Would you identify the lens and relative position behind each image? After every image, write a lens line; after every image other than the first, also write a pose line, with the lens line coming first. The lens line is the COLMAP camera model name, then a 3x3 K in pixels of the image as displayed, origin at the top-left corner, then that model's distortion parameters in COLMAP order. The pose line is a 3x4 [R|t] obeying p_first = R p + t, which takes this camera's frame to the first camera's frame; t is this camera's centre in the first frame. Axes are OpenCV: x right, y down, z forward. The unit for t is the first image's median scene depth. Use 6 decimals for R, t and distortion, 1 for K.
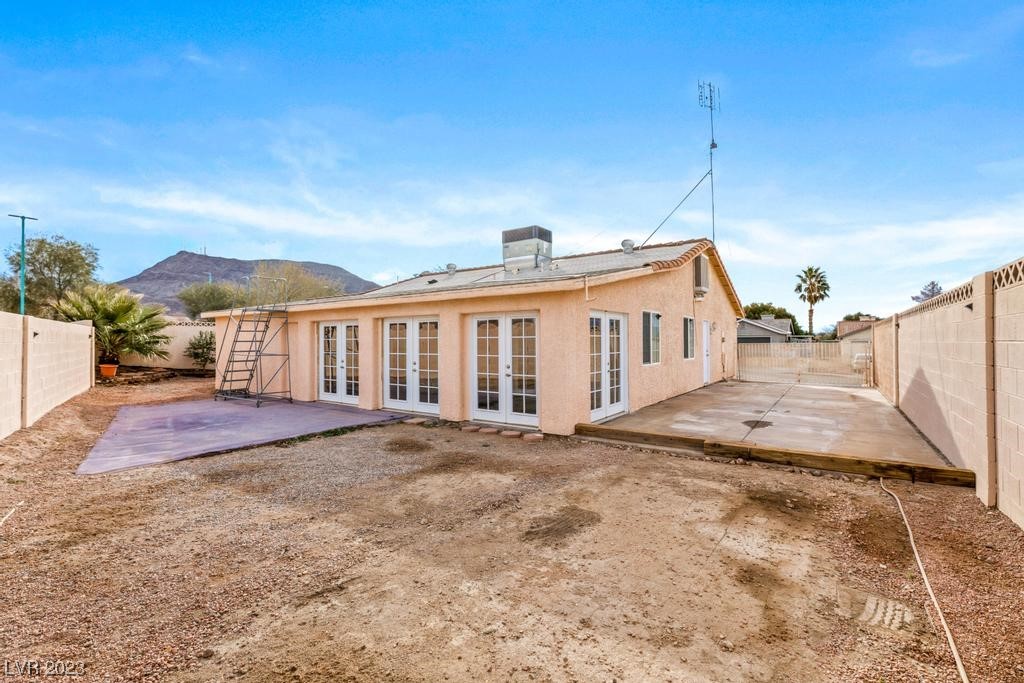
lens RADIAL K [[456.8, 0, 511.0], [0, 456.8, 330.5], [0, 0, 1]] dist [0.001733, 0.000380]
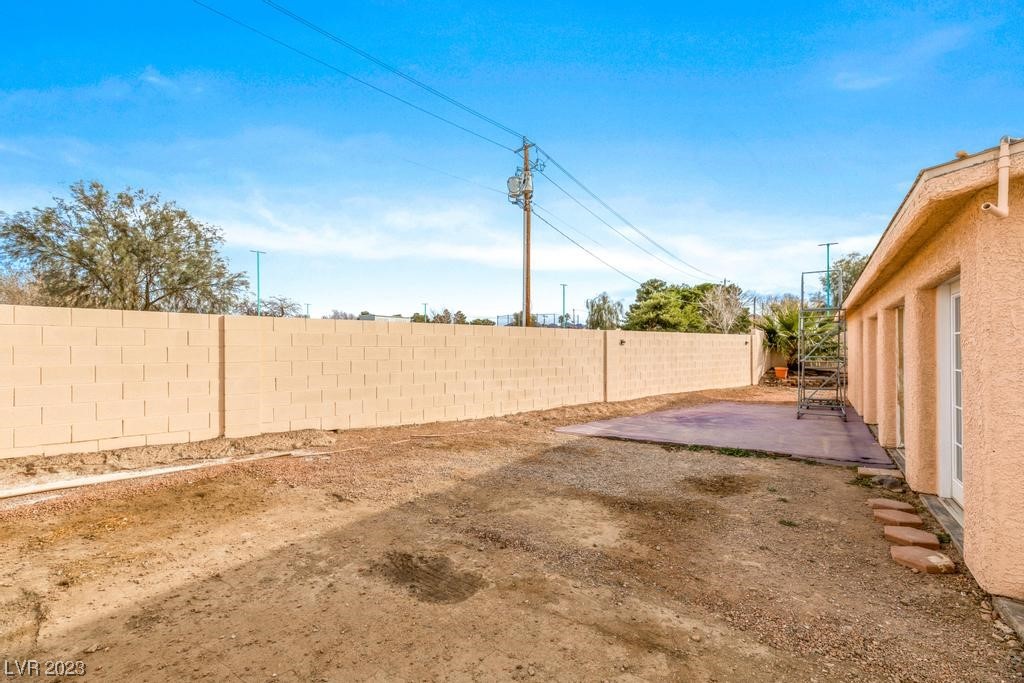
lens RADIAL K [[456.8, 0, 511.0], [0, 456.8, 330.5], [0, 0, 1]] dist [0.001733, 0.000380]
pose [[0.033969, -0.042255, -0.998529, 0.857592], [0.027471, 0.998768, -0.041331, 0.041963], [0.999045, -0.026027, 0.035088, 1.065352]]
